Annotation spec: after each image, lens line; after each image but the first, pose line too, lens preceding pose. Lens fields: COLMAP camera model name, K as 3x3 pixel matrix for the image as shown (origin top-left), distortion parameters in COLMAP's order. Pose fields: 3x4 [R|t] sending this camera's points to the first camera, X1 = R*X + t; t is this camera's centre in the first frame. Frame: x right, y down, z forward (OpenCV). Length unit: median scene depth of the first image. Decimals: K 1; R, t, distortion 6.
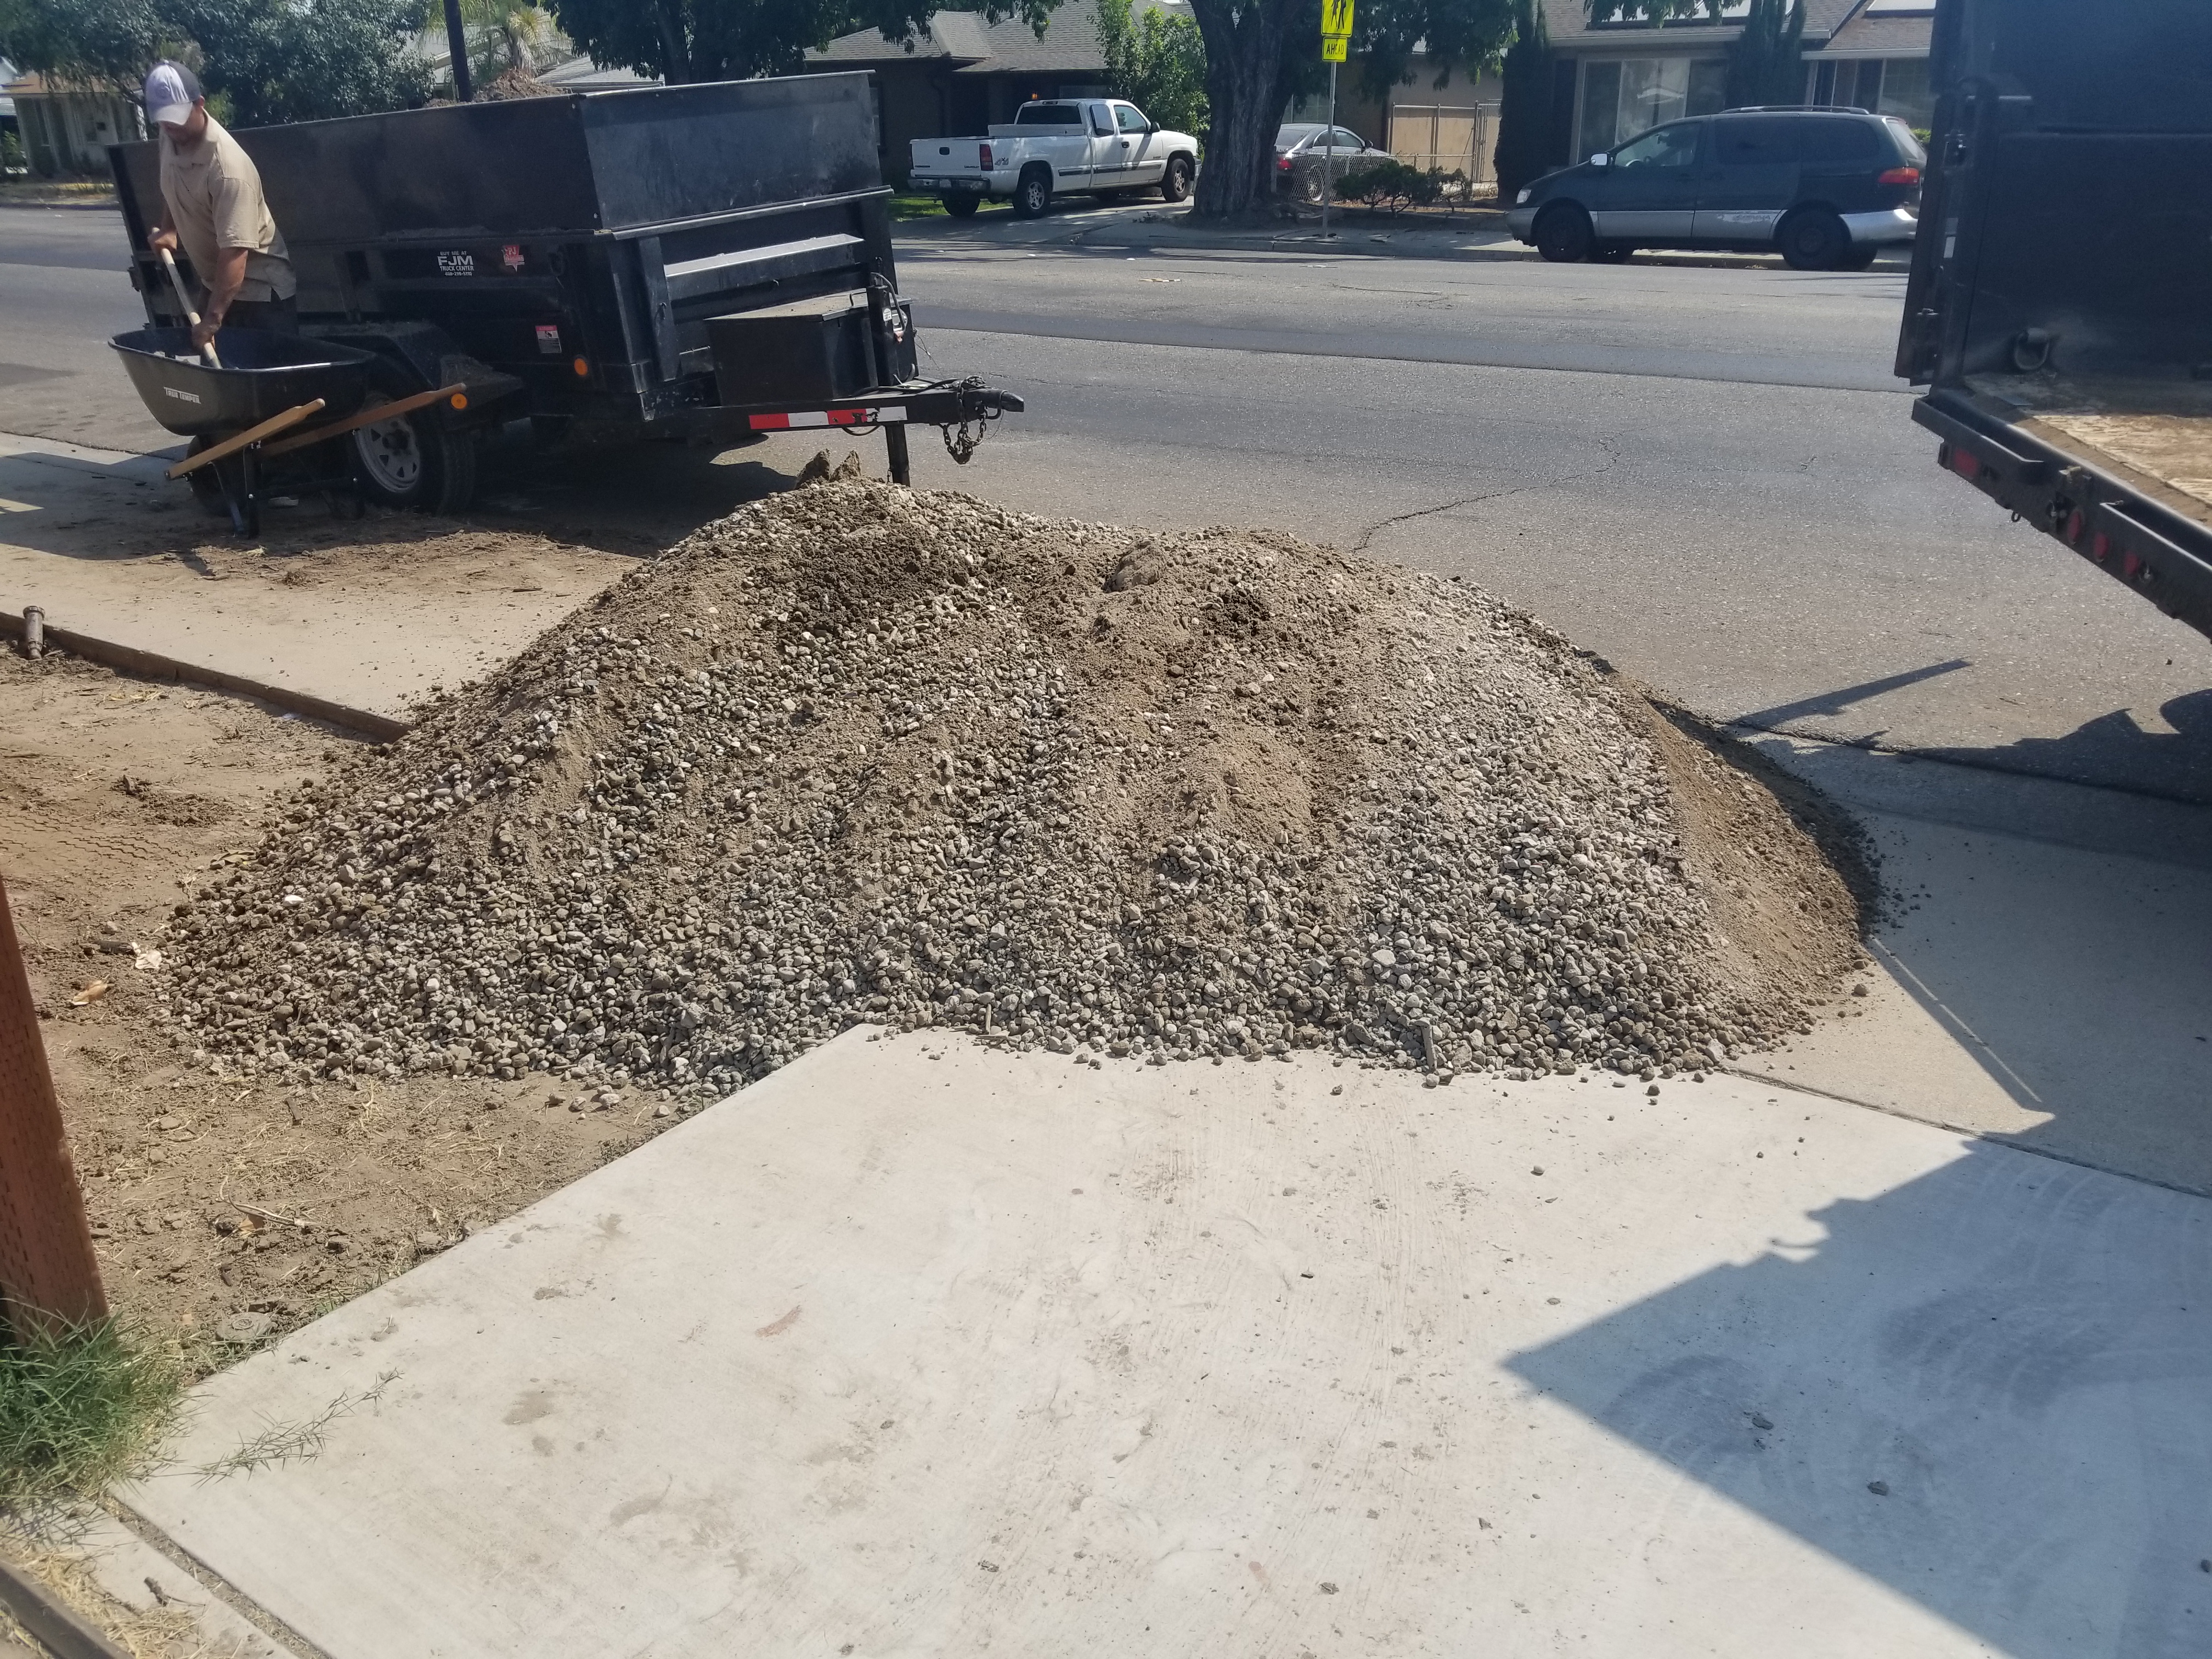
lens RADIAL K [[1727.8, 0, 1104.9], [0, 1727.8, 845.1], [0, 0, 1]] dist [0.062796, -0.102205]
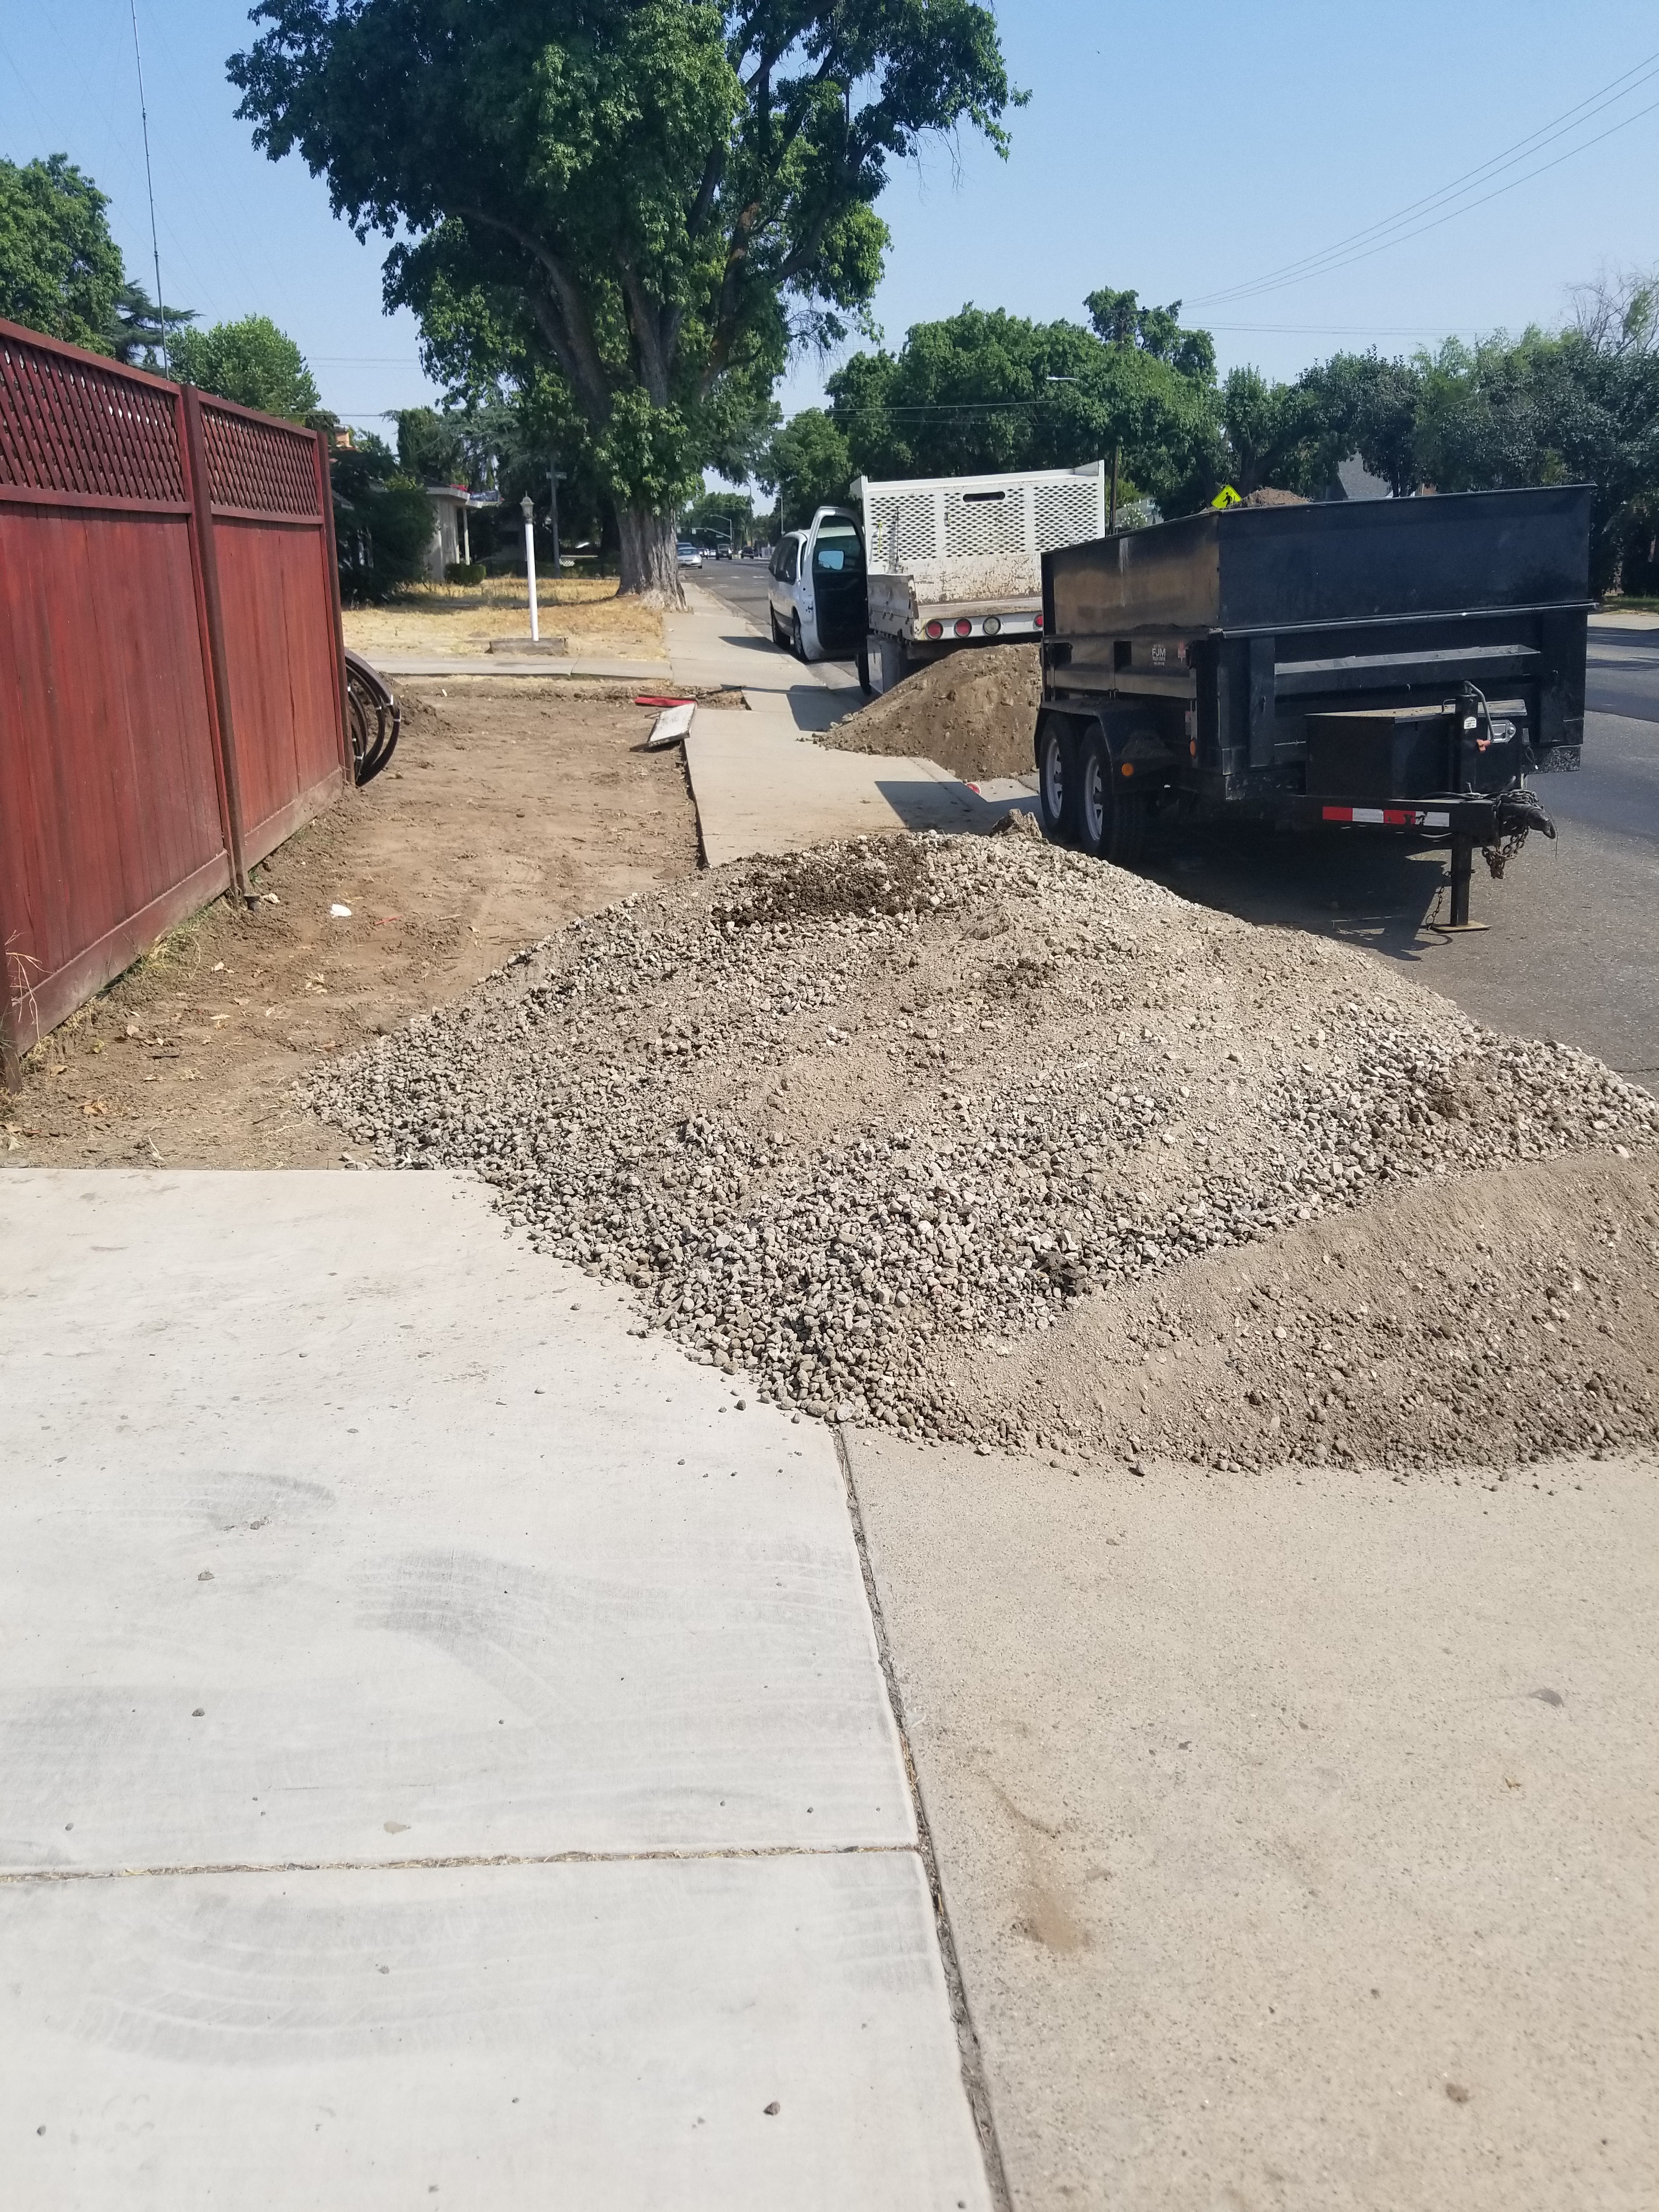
lens RADIAL K [[1727.8, 0, 778.4], [0, 1727.8, 1079.7], [0, 0, 1]] dist [0.062796, -0.102205]
pose [[0.622459, 0.231637, -0.747588, 1.215194], [-0.301074, 0.952563, 0.044467, -0.116774], [0.722426, 0.197401, 0.662672, 0.313652]]
